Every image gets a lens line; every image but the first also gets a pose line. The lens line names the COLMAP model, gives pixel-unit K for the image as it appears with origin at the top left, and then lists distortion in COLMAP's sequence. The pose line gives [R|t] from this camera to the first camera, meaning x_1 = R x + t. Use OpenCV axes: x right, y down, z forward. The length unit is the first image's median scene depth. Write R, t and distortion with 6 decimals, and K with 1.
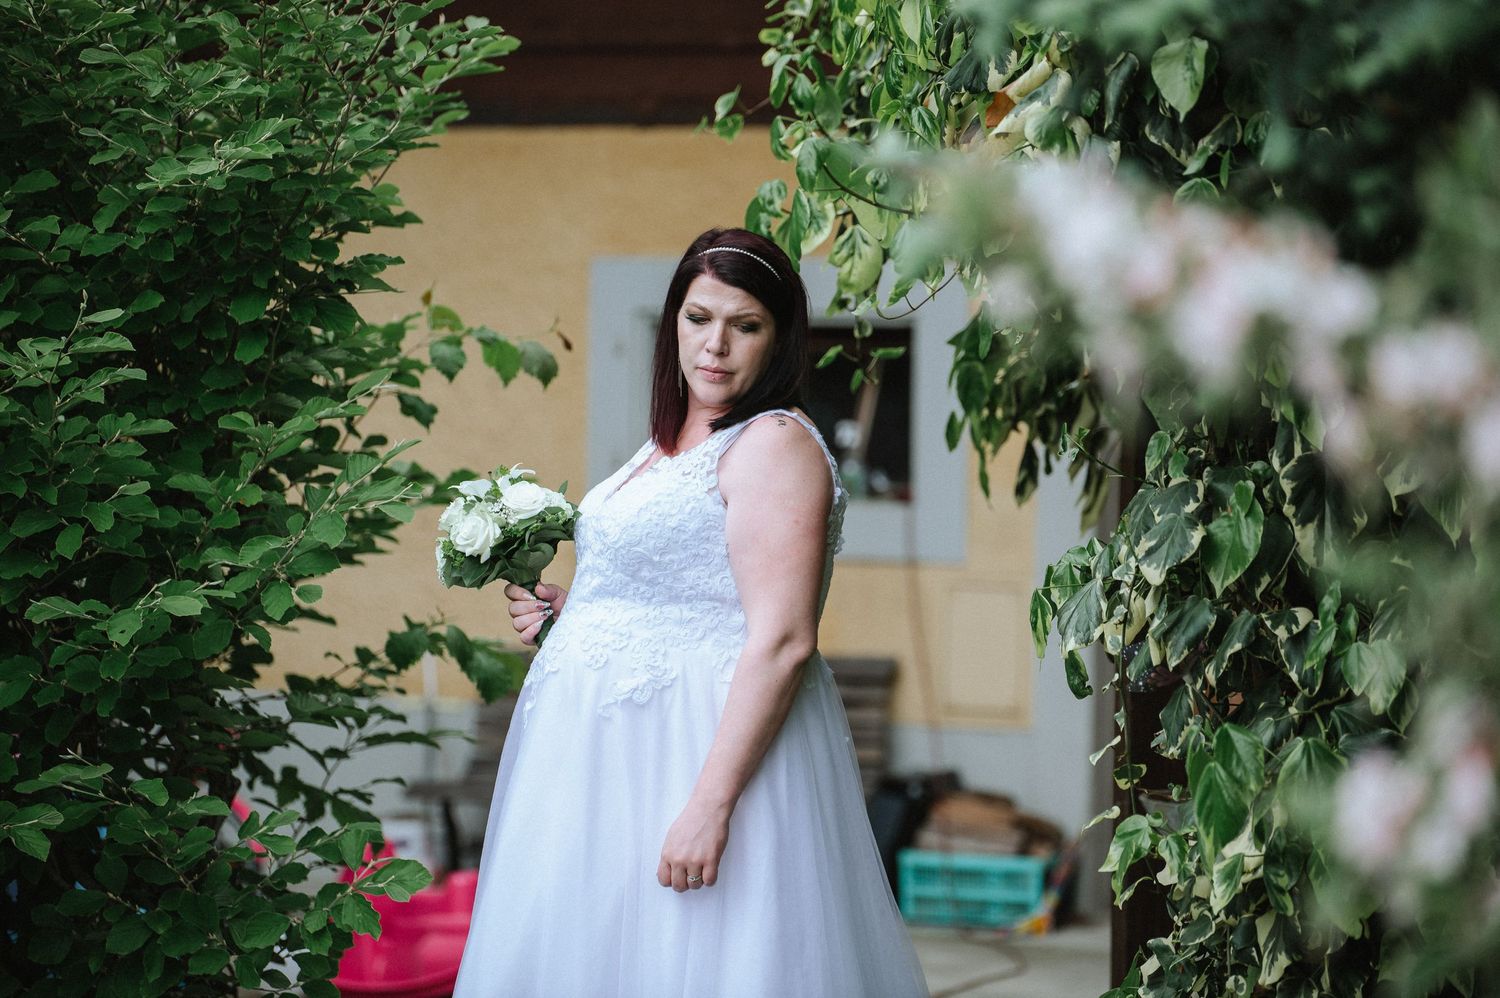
lens RADIAL K [[5854.8, 0, 751.7], [0, 5854.8, 500.9], [0, 0, 1]] dist [0.962528, 0.000000]
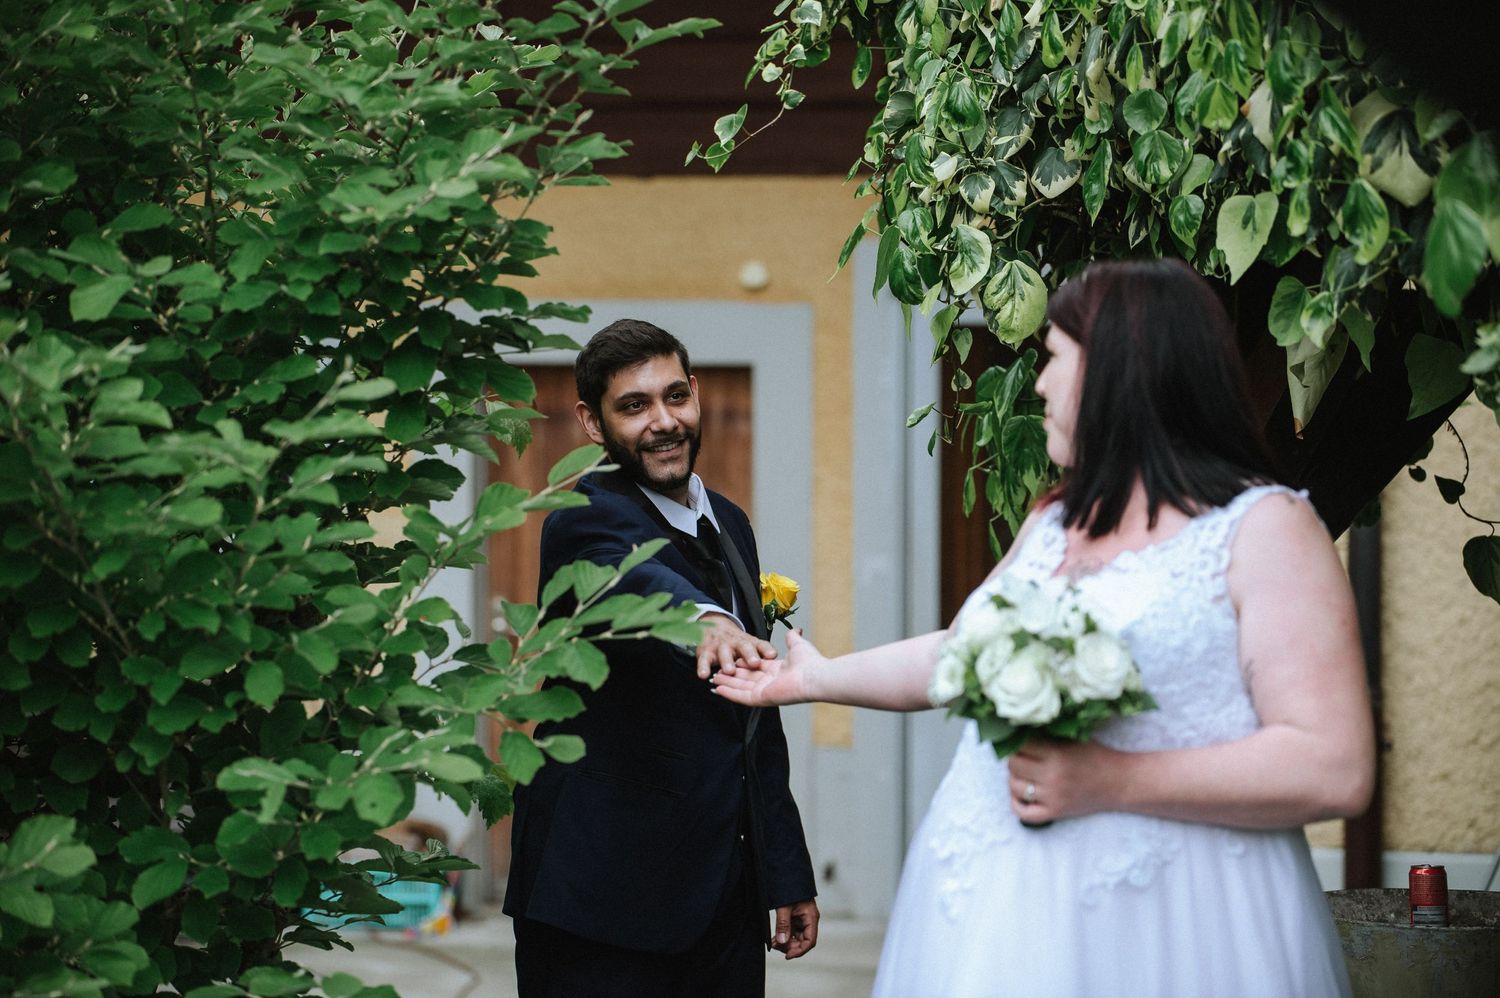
lens RADIAL K [[4253.4, 0, 744.8], [0, 4253.4, 500.9], [0, 0, 1]] dist [0.527410, 0.000000]
pose [[0.970146, -0.028590, 0.240832, -0.180578], [0.028651, 0.999584, 0.003248, -0.016265], [-0.240825, 0.003749, 0.970561, 0.435543]]
